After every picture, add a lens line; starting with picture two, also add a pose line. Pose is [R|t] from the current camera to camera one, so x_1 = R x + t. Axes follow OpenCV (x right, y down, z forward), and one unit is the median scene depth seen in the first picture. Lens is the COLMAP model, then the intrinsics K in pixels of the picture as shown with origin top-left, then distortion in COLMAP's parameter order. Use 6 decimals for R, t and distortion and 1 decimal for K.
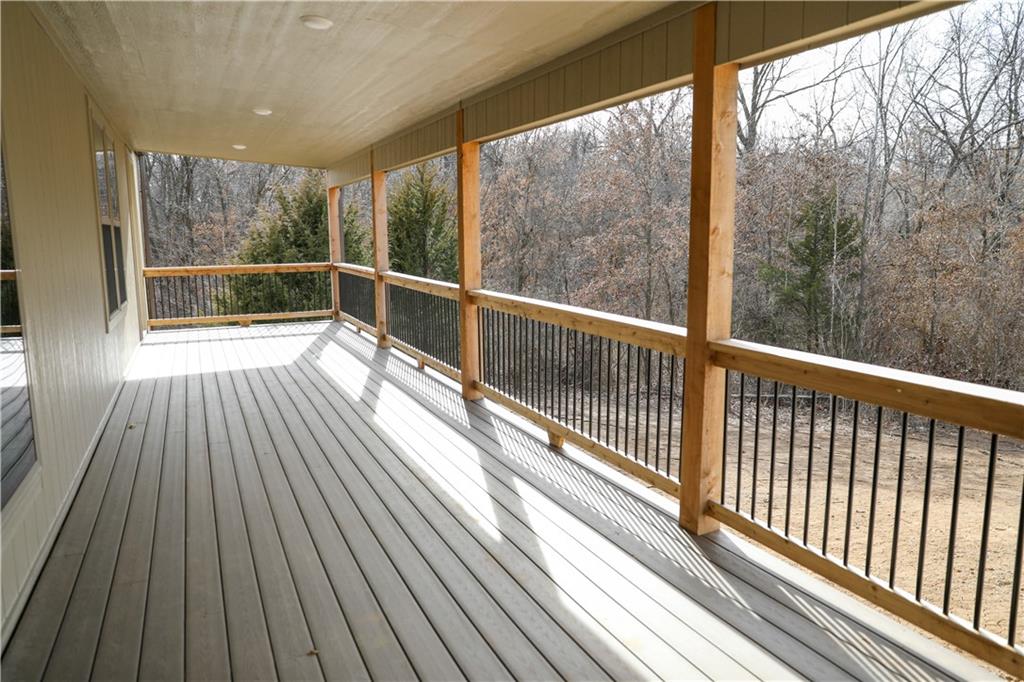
lens RADIAL K [[688.2, 0, 518.6], [0, 688.2, 336.9], [0, 0, 1]] dist [-0.041697, 0.015123]
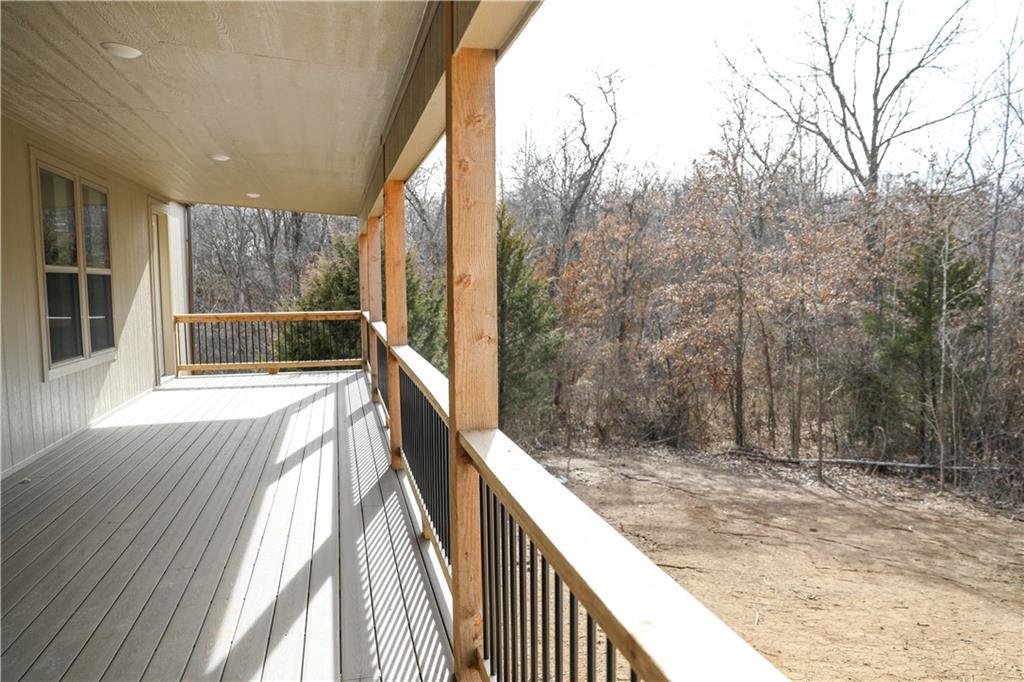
lens RADIAL K [[688.2, 0, 508.5], [0, 688.2, 345.3], [0, 0, 1]] dist [-0.041697, 0.015123]
pose [[0.982840, 0.015957, -0.183768, 0.085454], [-0.026246, 0.998212, -0.053697, -0.008564], [0.182583, 0.057598, 0.981502, 0.054833]]
